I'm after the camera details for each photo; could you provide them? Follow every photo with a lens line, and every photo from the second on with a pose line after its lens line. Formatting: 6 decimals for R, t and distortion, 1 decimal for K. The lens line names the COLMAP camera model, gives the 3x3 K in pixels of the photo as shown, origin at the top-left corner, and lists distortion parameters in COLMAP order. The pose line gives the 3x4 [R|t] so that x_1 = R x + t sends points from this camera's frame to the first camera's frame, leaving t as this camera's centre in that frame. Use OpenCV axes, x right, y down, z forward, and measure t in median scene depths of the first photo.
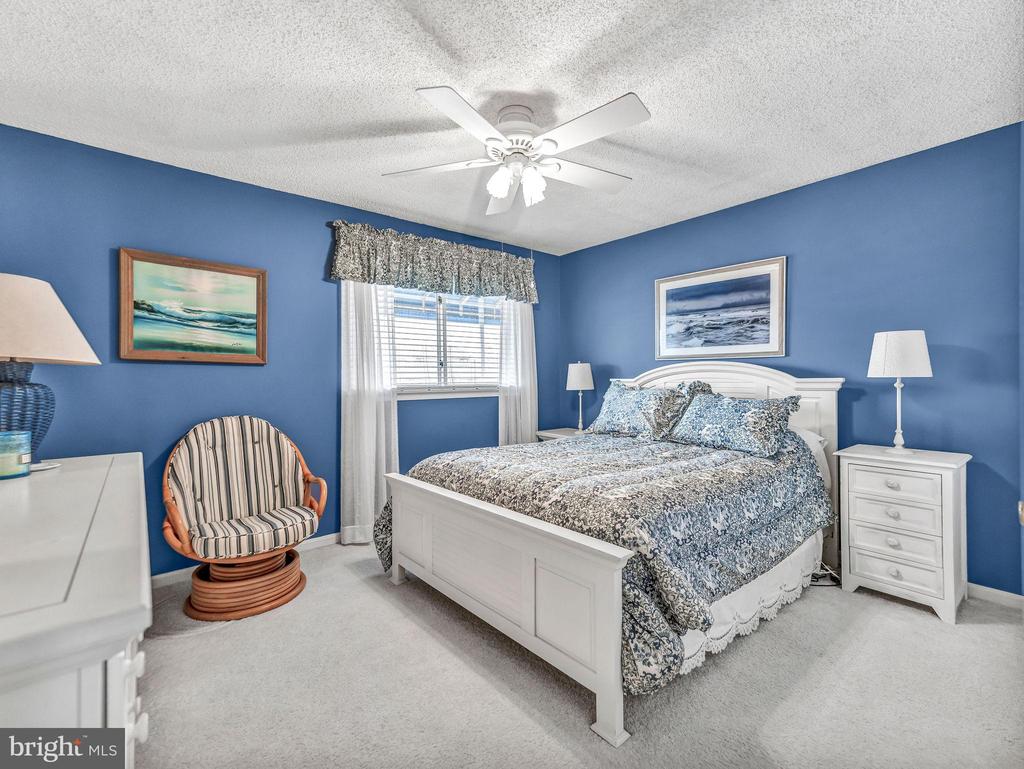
lens RADIAL K [[462.2, 0, 506.3], [0, 462.2, 379.2], [0, 0, 1]] dist [0.036627, -0.000450]
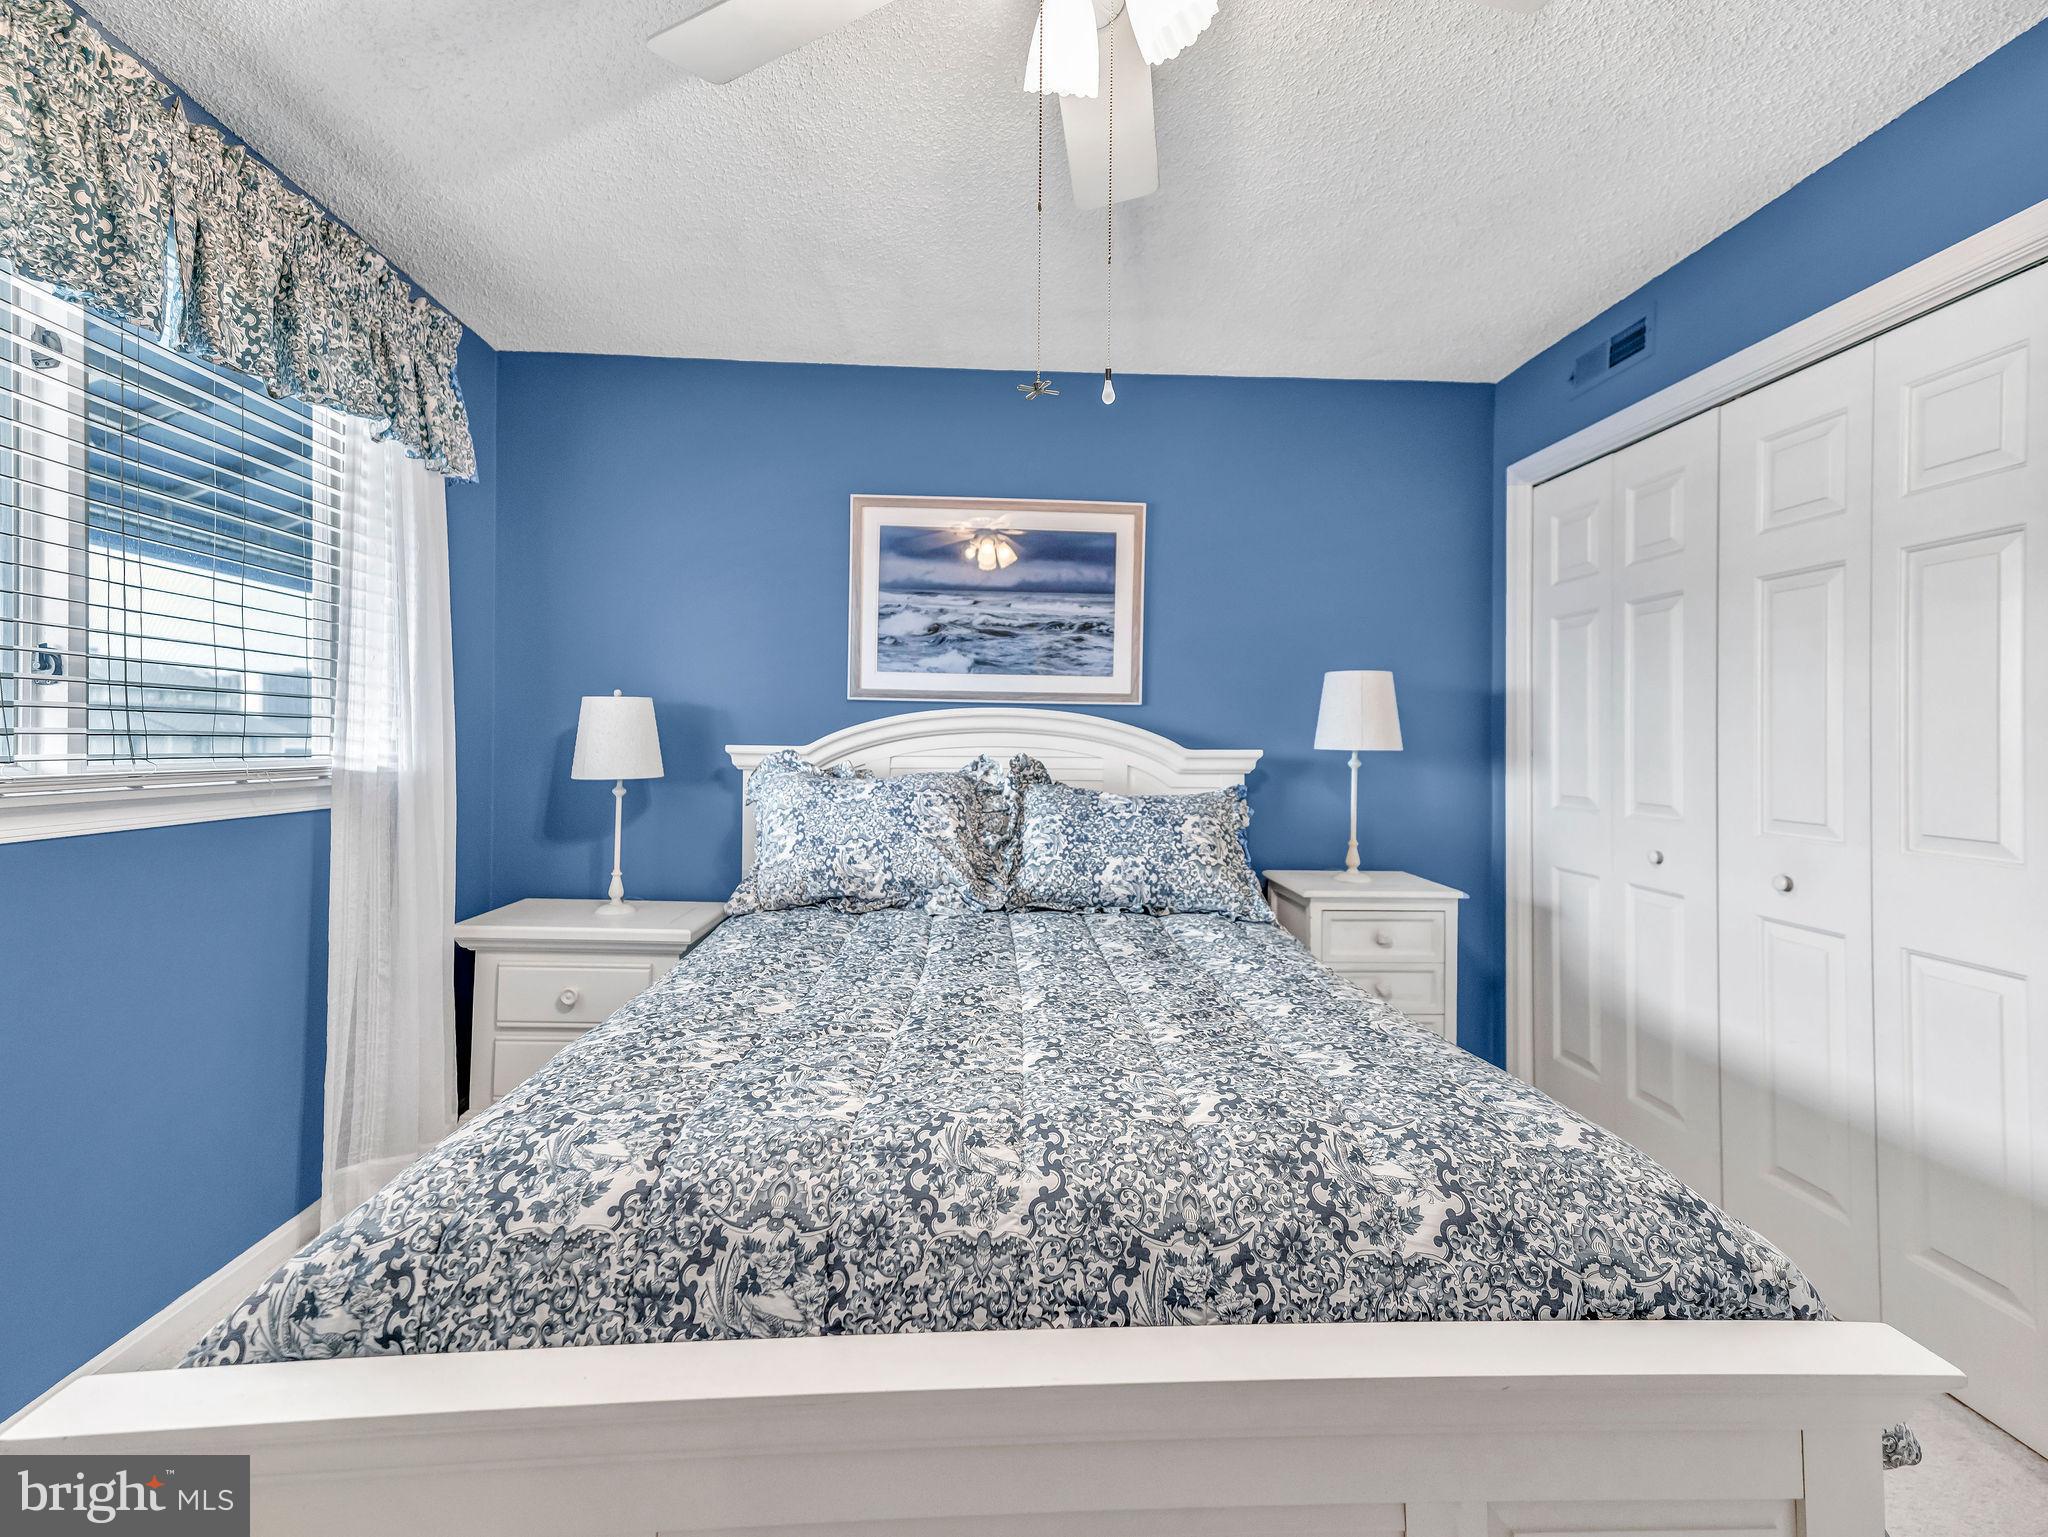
lens RADIAL K [[939.4, 0, 1024.0], [0, 939.4, 731.3], [0, 0, 1]] dist [0.025249, 0.000174]
pose [[0.599721, 0.023424, 0.799867, -0.266285], [-0.010890, 0.999718, -0.021111, 0.001076], [-0.800135, 0.003950, 0.599806, 0.490430]]
